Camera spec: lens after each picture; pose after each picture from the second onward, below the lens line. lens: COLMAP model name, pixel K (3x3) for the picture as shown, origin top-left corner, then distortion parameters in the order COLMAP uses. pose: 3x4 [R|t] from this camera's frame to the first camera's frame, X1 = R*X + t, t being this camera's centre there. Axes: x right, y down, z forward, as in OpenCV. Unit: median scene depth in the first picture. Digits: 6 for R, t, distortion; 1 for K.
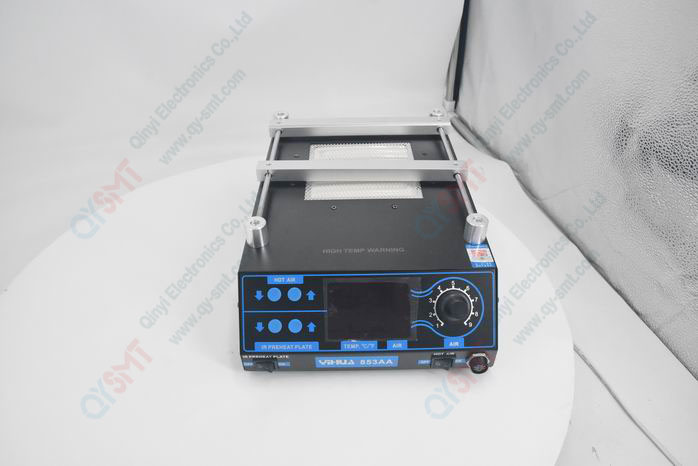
lens RADIAL K [[475.6, 0, 349.0], [0, 475.6, 233.0], [0, 0, 1]] dist [-0.113938, -0.000656]
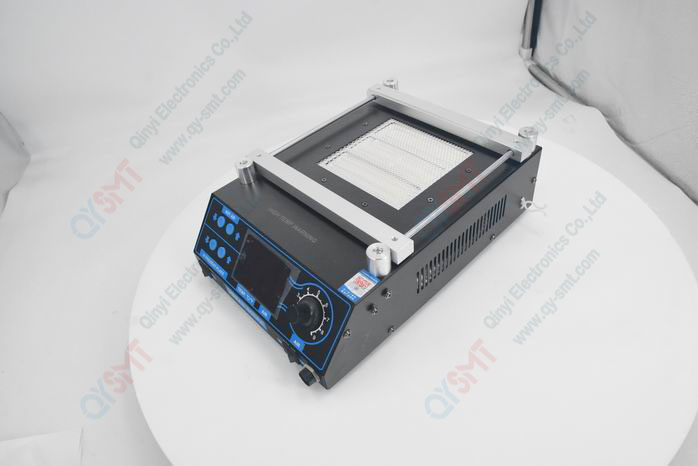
lens RADIAL K [[475.6, 0, 349.0], [0, 475.6, 233.0], [0, 0, 1]] dist [-0.113938, -0.000656]
pose [[0.675467, 0.464118, -0.573009, 0.778608], [-0.388438, 0.884473, 0.258501, -0.288387], [0.626786, 0.047970, 0.777713, 0.255572]]
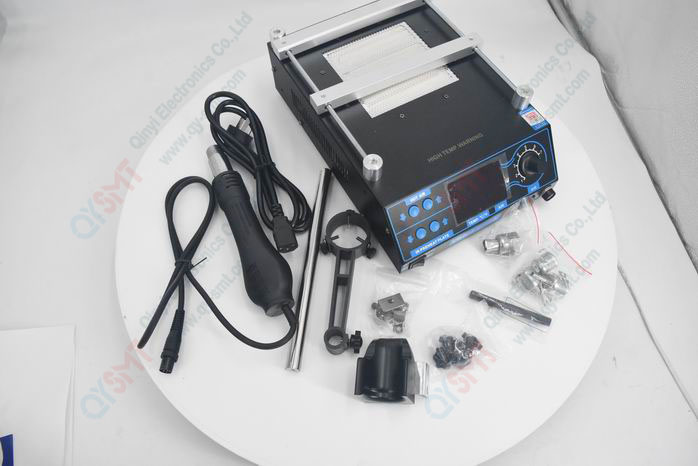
lens RADIAL K [[475.6, 0, 349.0], [0, 475.6, 233.0], [0, 0, 1]] dist [-0.113938, -0.000656]
pose [[0.875451, -0.428031, 0.224443, -0.599069], [0.306367, 0.850645, 0.427249, -0.392610], [-0.373798, -0.305273, 0.875833, -0.020424]]
